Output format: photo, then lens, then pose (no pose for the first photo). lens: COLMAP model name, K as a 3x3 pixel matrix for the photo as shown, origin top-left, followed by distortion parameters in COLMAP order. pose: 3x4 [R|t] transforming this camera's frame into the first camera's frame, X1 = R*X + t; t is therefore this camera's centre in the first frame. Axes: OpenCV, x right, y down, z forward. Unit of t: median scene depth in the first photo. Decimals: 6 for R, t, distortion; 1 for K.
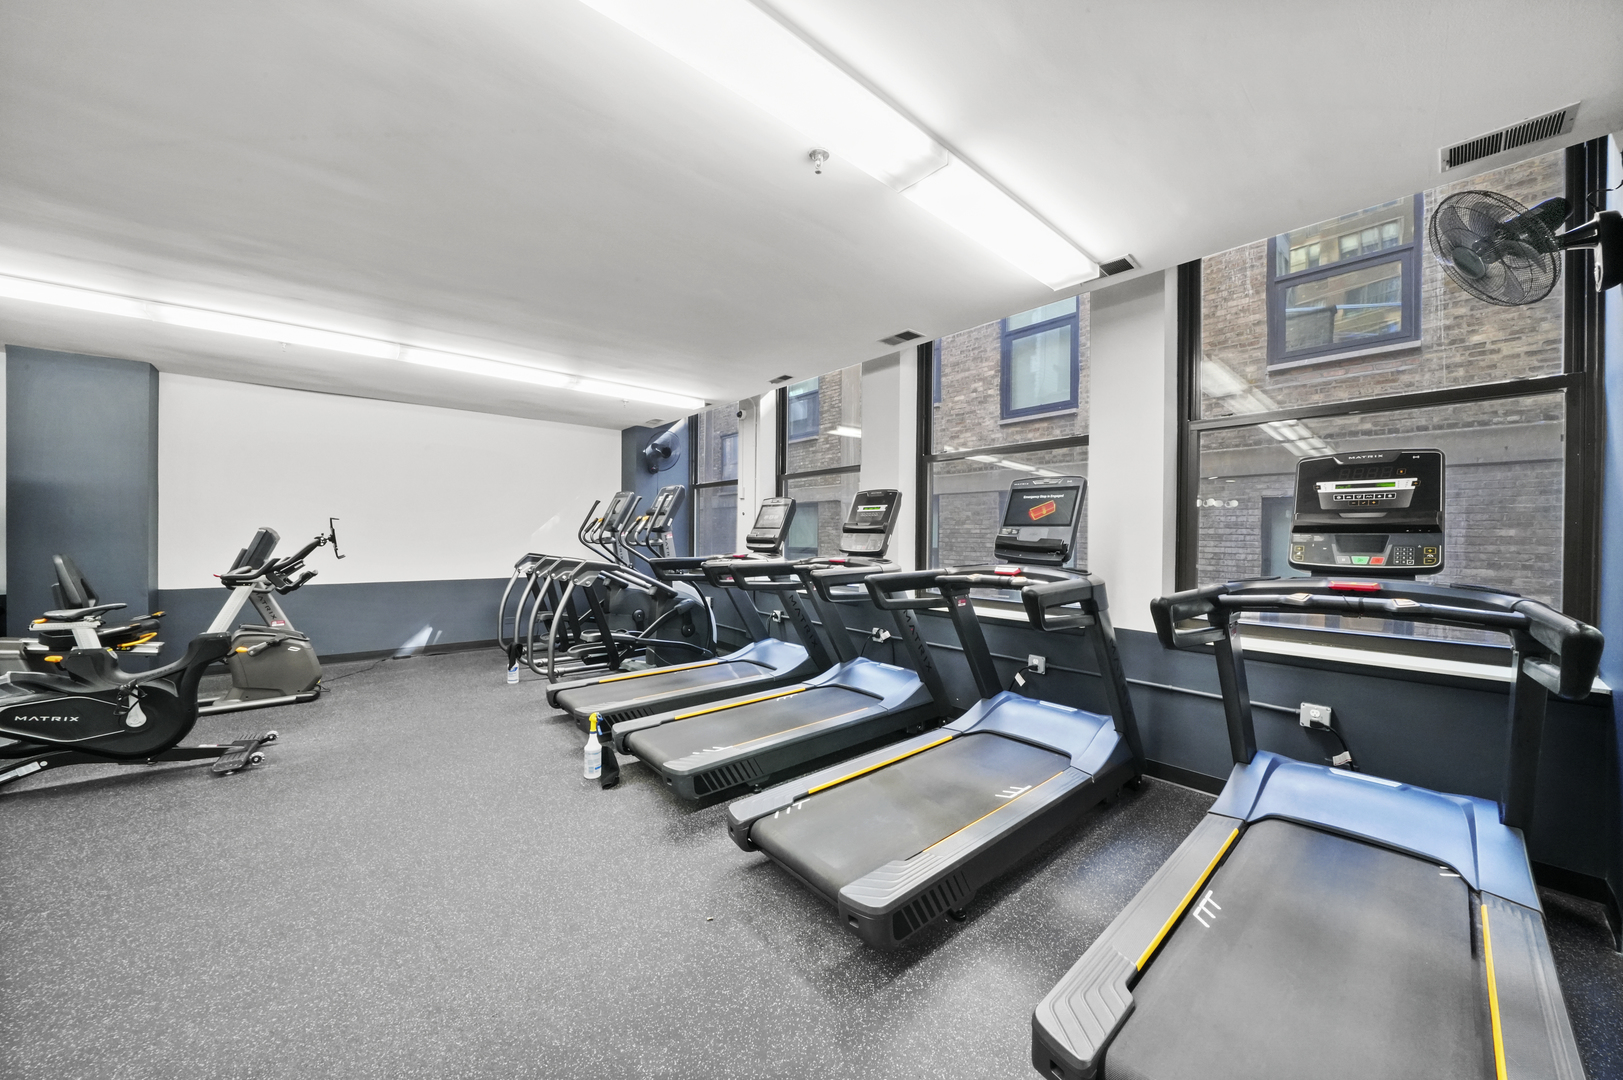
lens RADIAL K [[563.8, 0, 811.5], [0, 563.8, 540.0], [0, 0, 1]] dist [-0.029804, 0.004747]
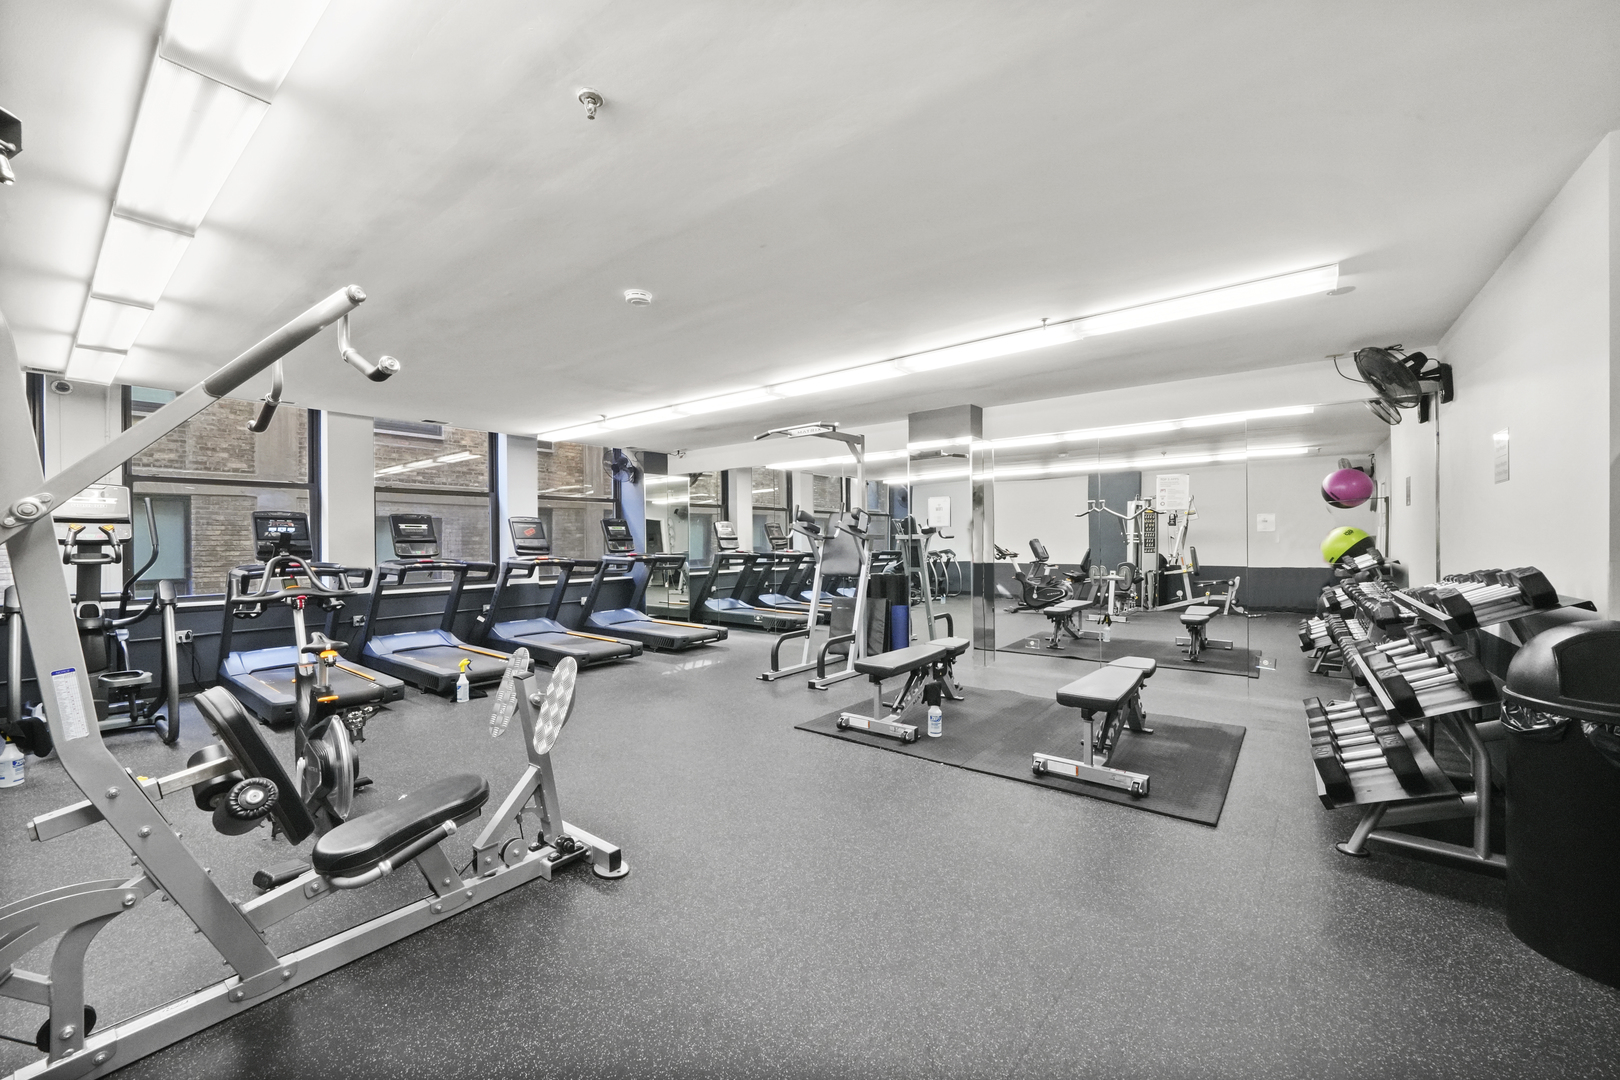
lens RADIAL K [[609.5, 0, 810.0], [0, 609.5, 540.0], [0, 0, 1]] dist [-0.001768, -0.000143]
pose [[-0.201422, -0.005548, 0.979489, -1.595186], [0.016625, 0.999821, 0.009082, -0.015416], [-0.979363, 0.018113, -0.201293, 0.273542]]
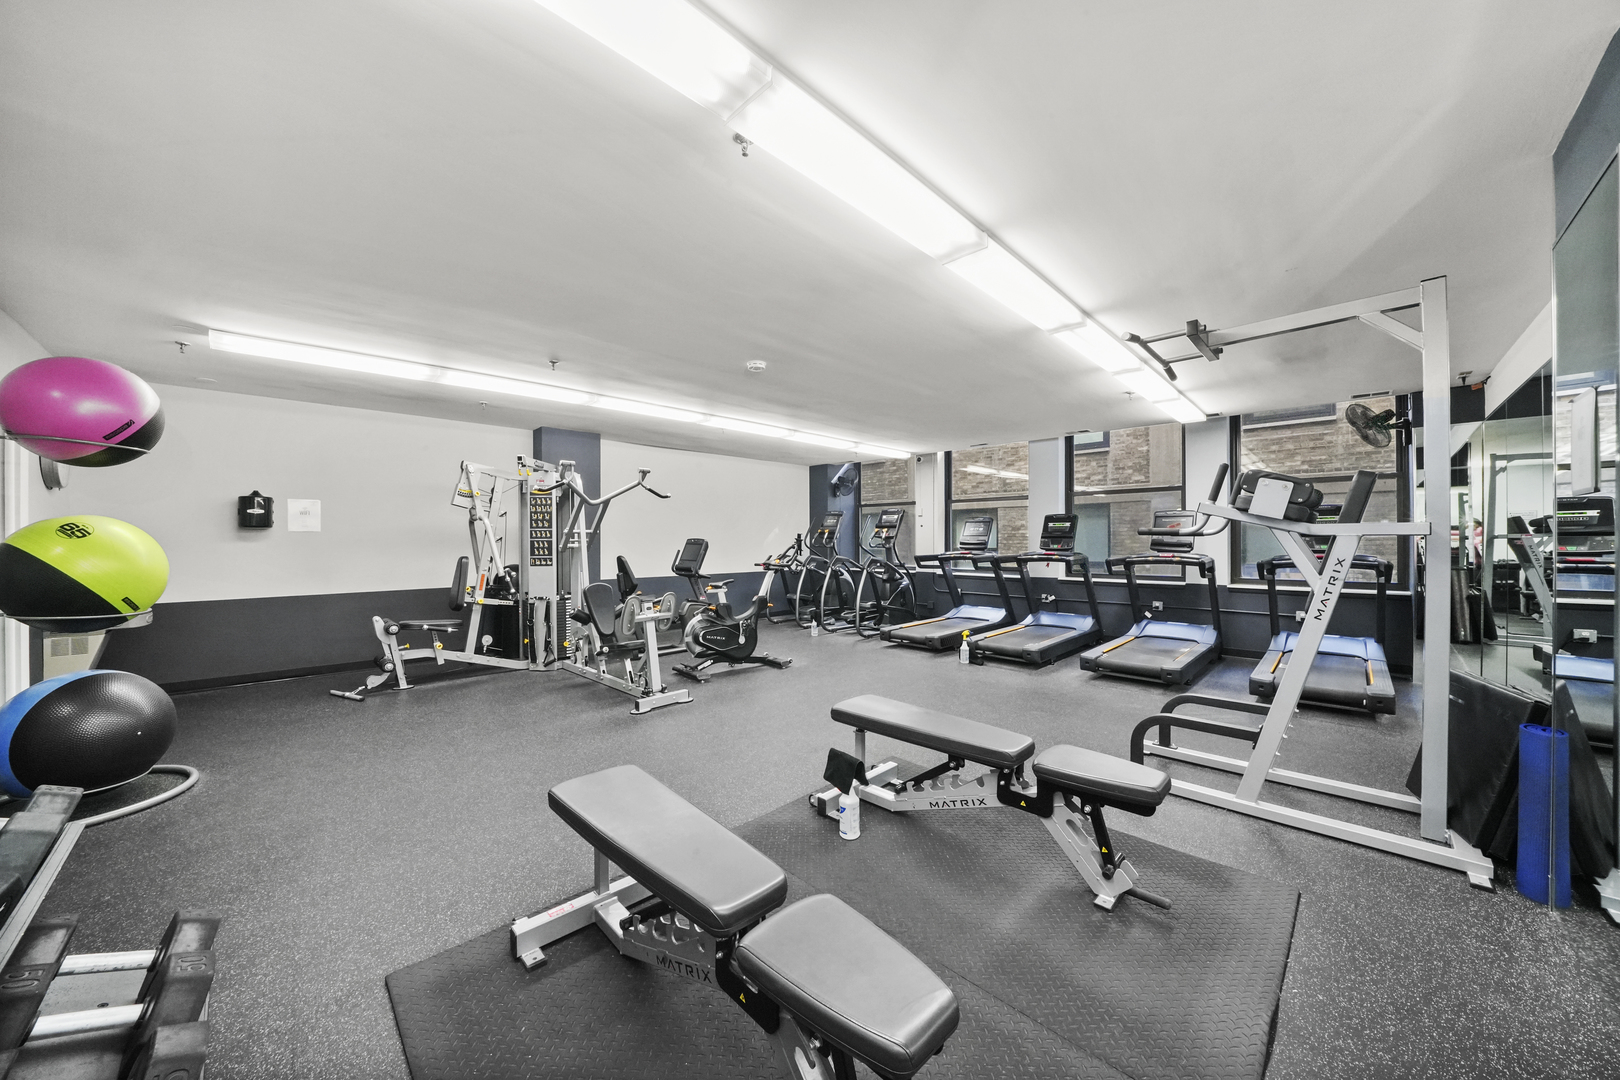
lens RADIAL K [[562.8, 0, 810.0], [0, 562.8, 540.0], [0, 0, 1]] dist [-0.029804, 0.004747]
pose [[0.996581, -0.010838, 0.081905, -0.788287], [0.011399, 0.999915, -0.006385, -0.004082], [-0.081829, 0.007297, 0.996620, -0.673144]]
